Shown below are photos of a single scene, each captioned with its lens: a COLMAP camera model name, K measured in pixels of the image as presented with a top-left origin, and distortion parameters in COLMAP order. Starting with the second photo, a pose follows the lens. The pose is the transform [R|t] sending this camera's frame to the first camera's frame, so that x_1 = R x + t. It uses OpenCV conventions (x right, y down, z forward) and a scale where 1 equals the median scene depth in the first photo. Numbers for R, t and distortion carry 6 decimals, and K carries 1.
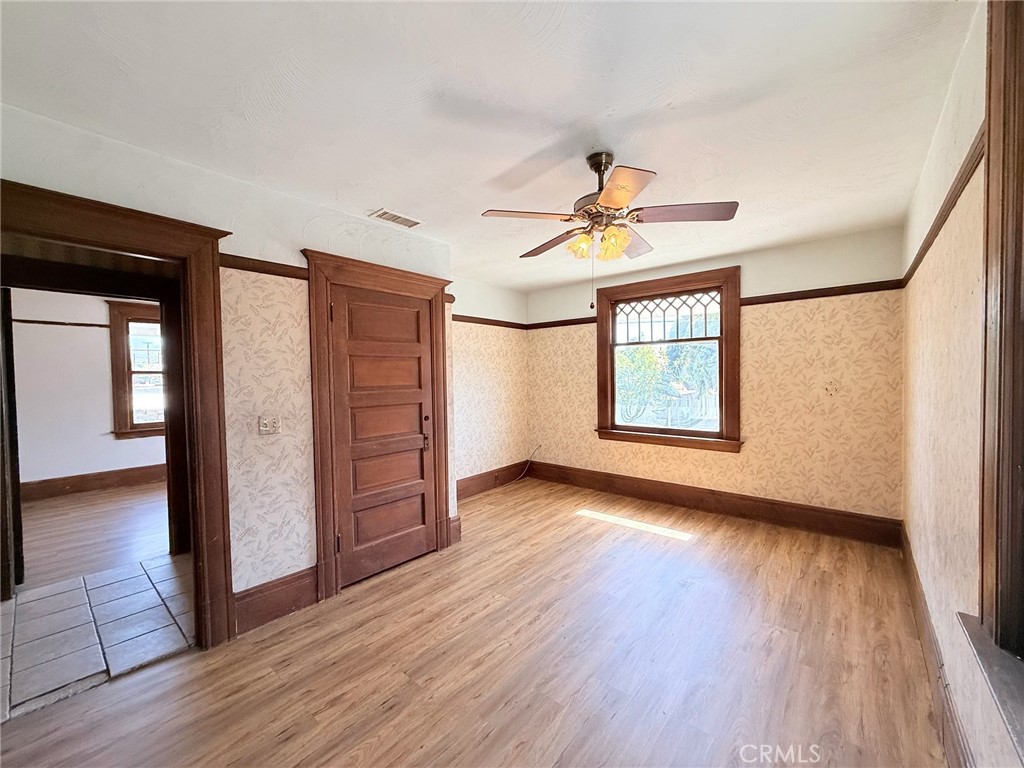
lens RADIAL K [[407.0, 0, 510.2], [0, 407.0, 385.0], [0, 0, 1]] dist [0.000041, -0.000089]
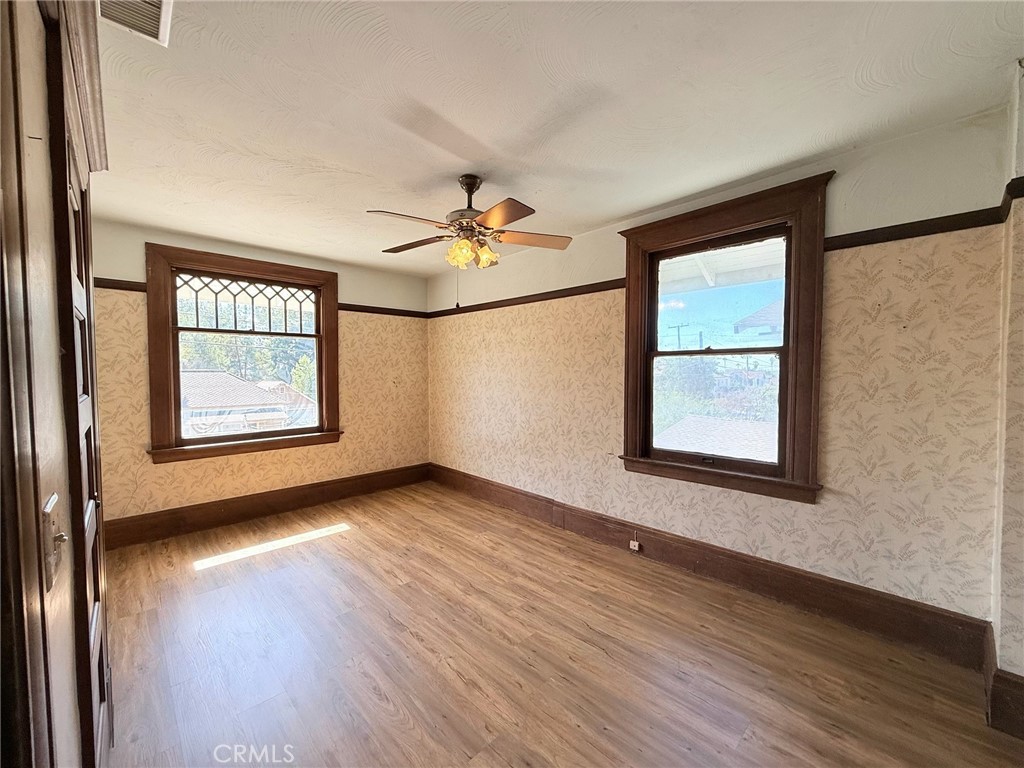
lens RADIAL K [[407.0, 0, 510.2], [0, 407.0, 385.0], [0, 0, 1]] dist [0.000041, -0.000089]
pose [[0.101099, -0.023382, 0.994602, -0.549604], [0.023651, 0.999498, 0.021093, -0.000564], [-0.994595, 0.021391, 0.101601, 0.464008]]
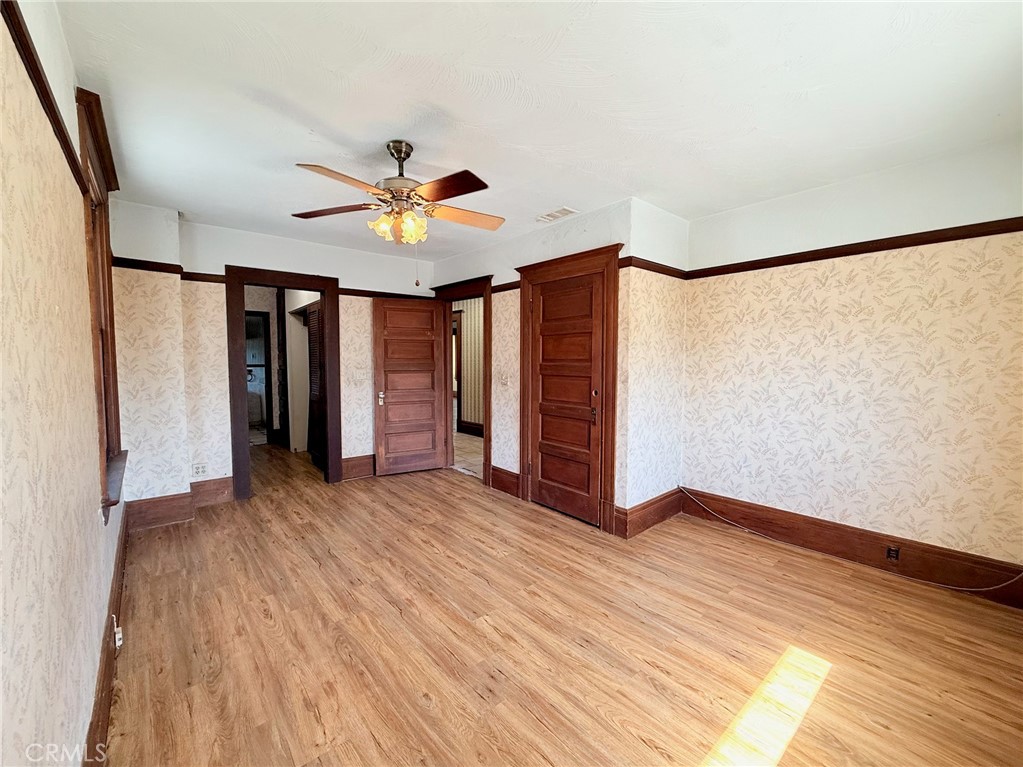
lens RADIAL K [[421.5, 0, 511.5], [0, 421.5, 383.5], [0, 0, 1]] dist [0.001142, 0.000248]
pose [[-0.158010, 0.074087, -0.984654, 0.782889], [-0.021584, 0.996684, 0.078455, -0.017447], [0.987202, 0.033649, -0.155887, 0.881013]]
